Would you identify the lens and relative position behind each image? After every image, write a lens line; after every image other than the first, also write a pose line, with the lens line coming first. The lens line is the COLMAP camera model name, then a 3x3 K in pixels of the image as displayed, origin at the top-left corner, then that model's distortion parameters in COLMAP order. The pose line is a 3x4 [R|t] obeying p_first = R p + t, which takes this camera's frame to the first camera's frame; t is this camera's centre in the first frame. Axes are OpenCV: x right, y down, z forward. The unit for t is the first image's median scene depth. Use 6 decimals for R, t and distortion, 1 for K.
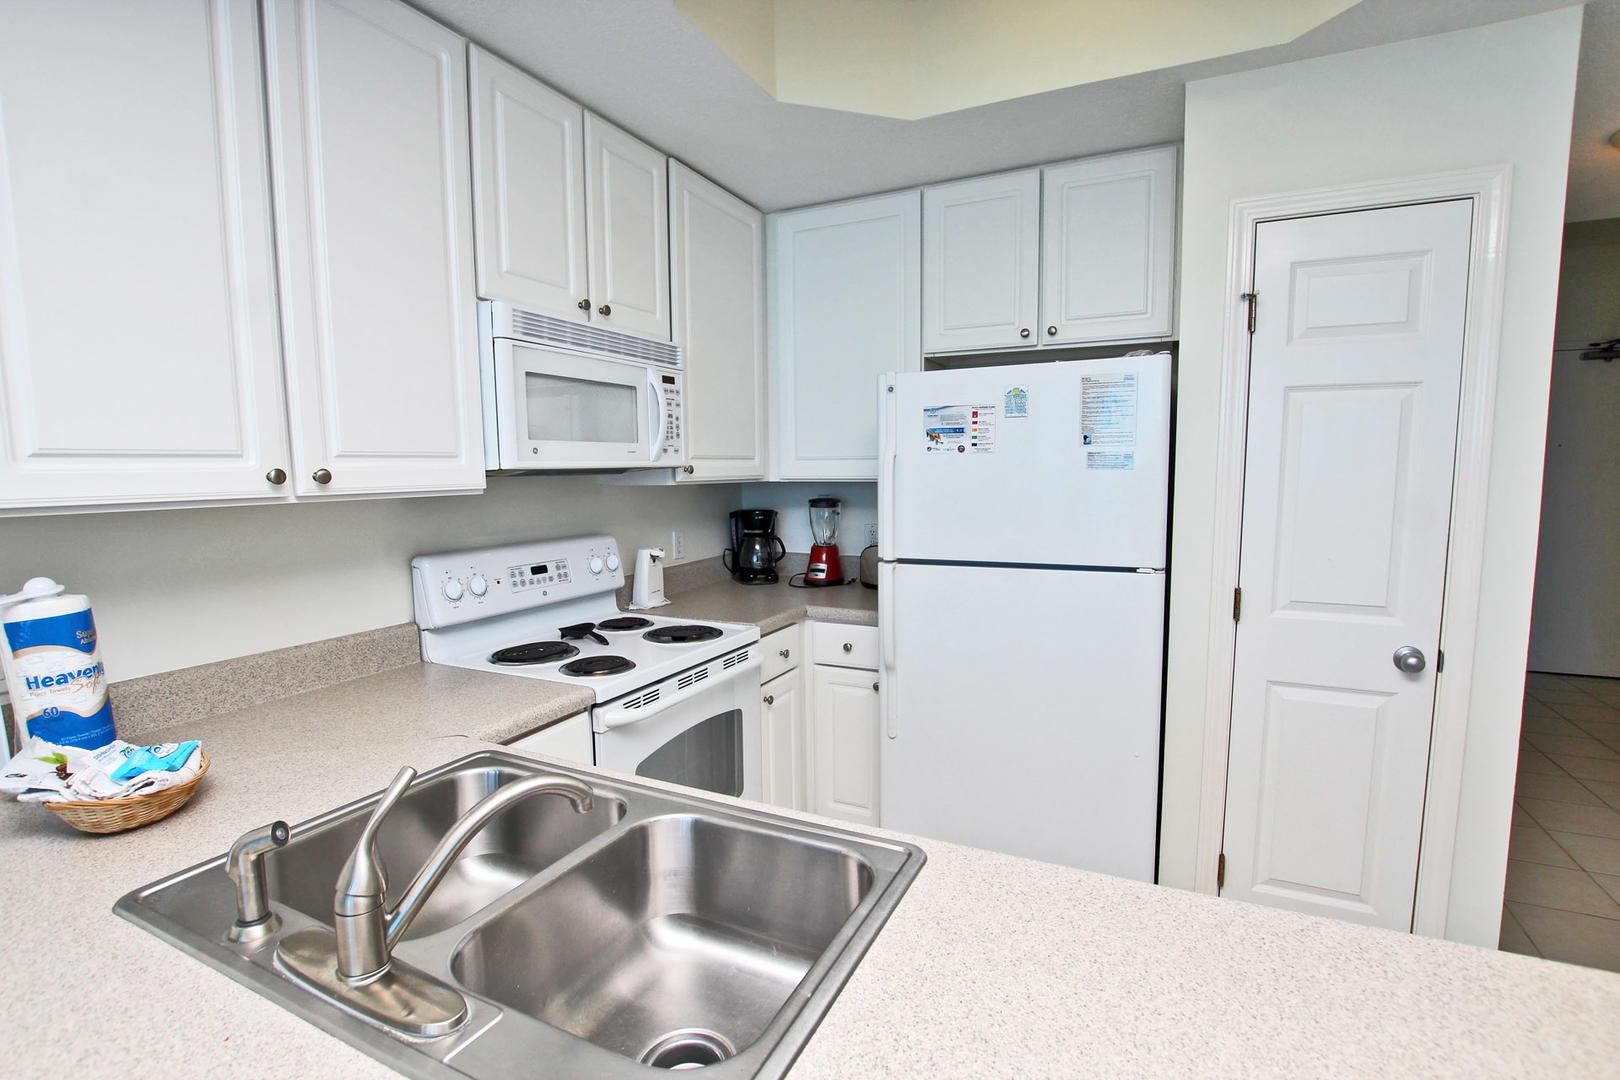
lens RADIAL K [[753.5, 0, 809.8], [0, 753.5, 540.6], [0, 0, 1]] dist [-0.028877, 0.003492]
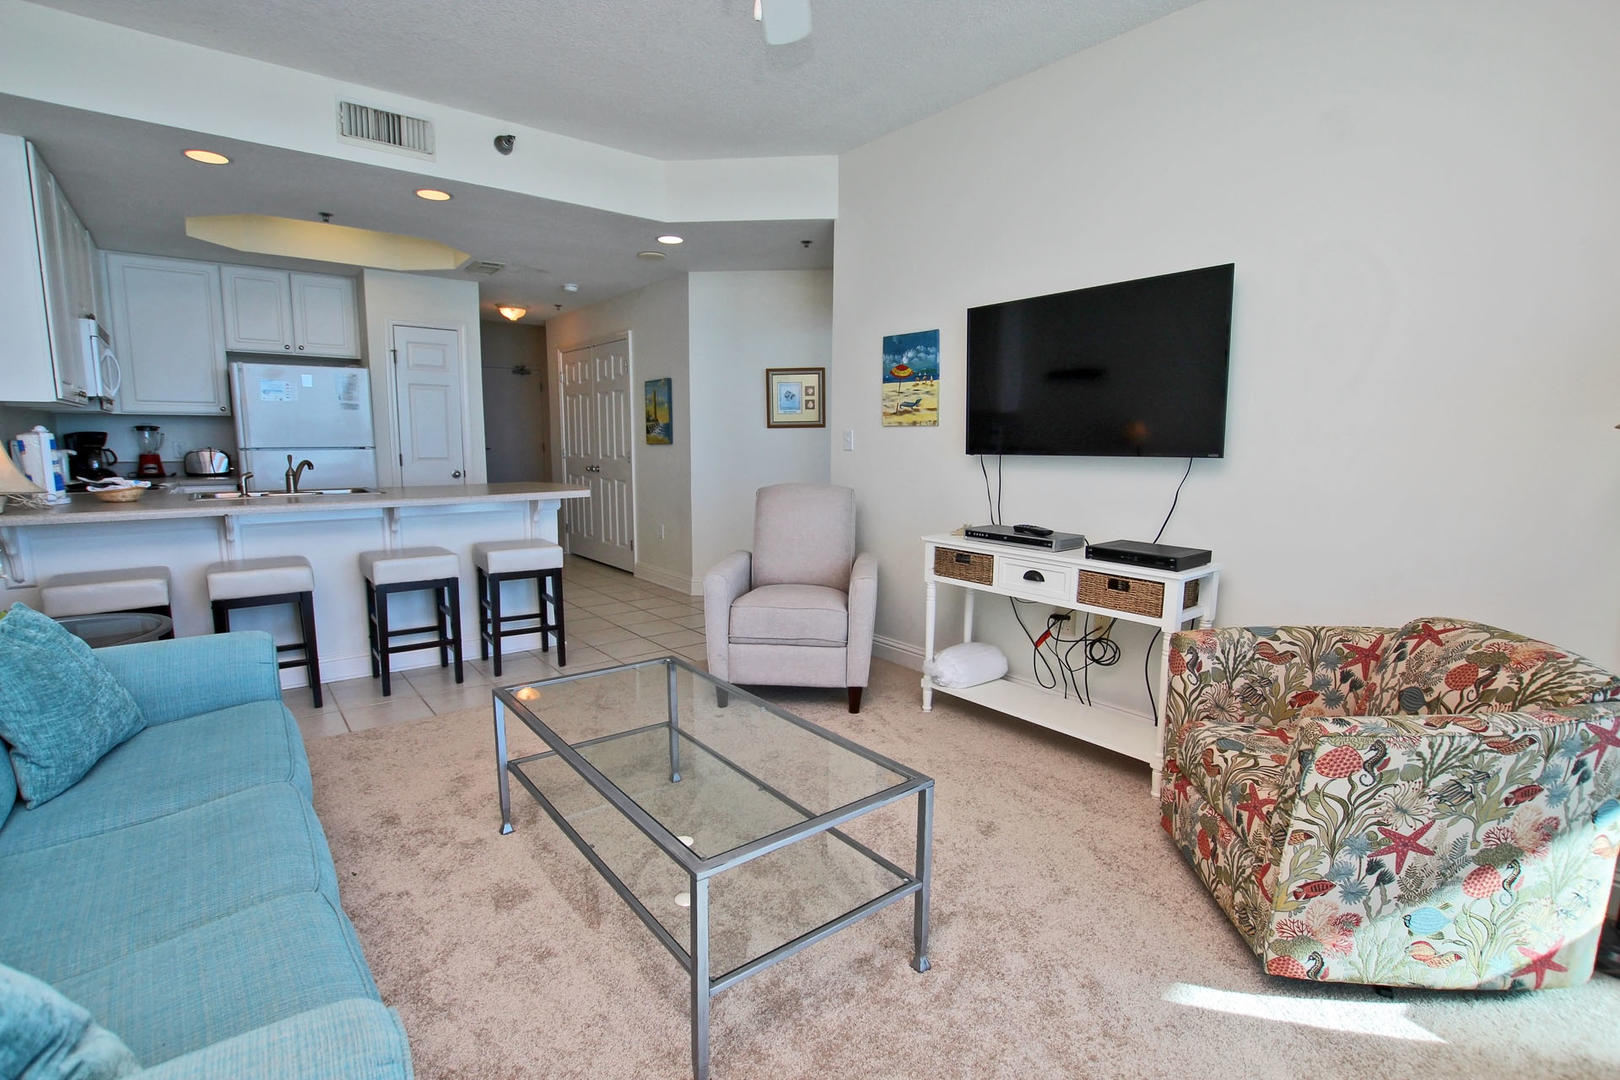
lens RADIAL K [[753.5, 0, 810.9], [0, 753.5, 546.4], [0, 0, 1]] dist [-0.028877, 0.003492]
pose [[0.416036, -0.115992, 0.901920, -1.200275], [0.077181, 0.992757, 0.092073, 0.236971], [-0.906067, 0.031305, 0.421975, -1.389426]]
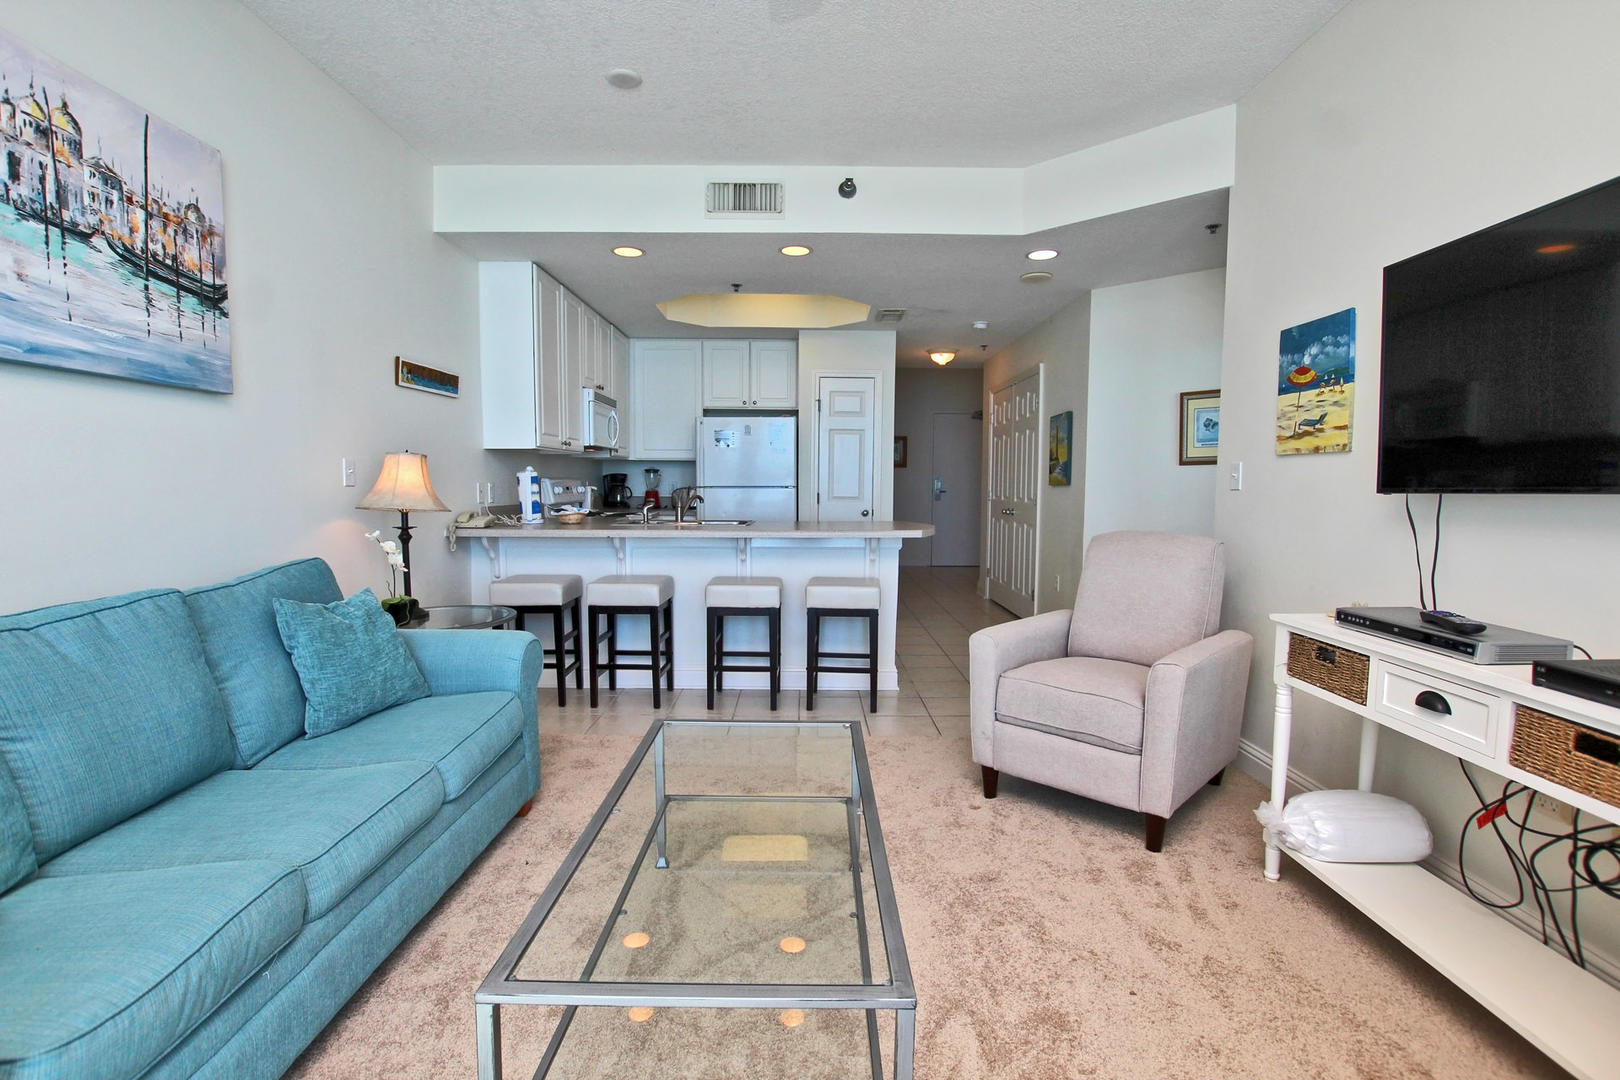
lens RADIAL K [[753.5, 0, 811.8], [0, 753.5, 545.4], [0, 0, 1]] dist [-0.028877, 0.003492]
pose [[0.891879, -0.023400, 0.451668, -0.763177], [0.030373, 0.999505, -0.008194, 0.268974], [-0.451253, 0.021026, 0.892148, -1.559296]]
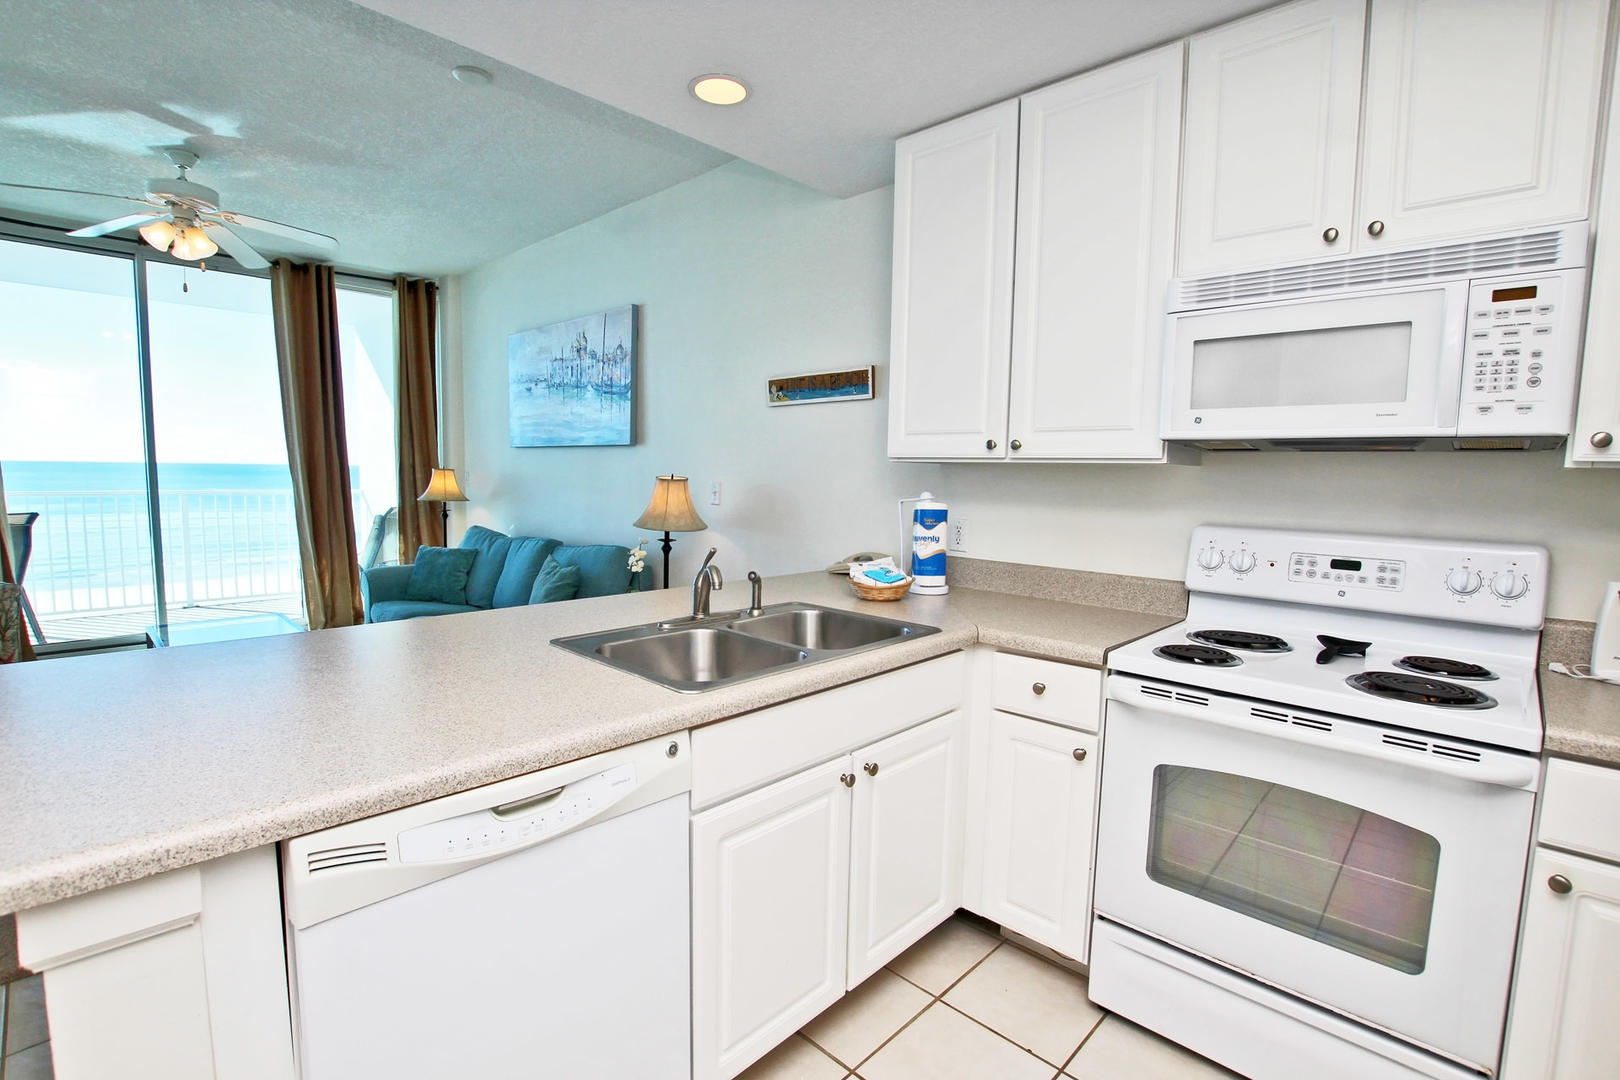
lens RADIAL K [[753.5, 0, 812.5], [0, 753.5, 545.1], [0, 0, 1]] dist [-0.028877, 0.003492]
pose [[-0.294863, 0.098728, -0.950425, 0.595240], [-0.109225, 0.984646, 0.136170, -0.030426], [0.949276, 0.143962, -0.279552, 0.671610]]
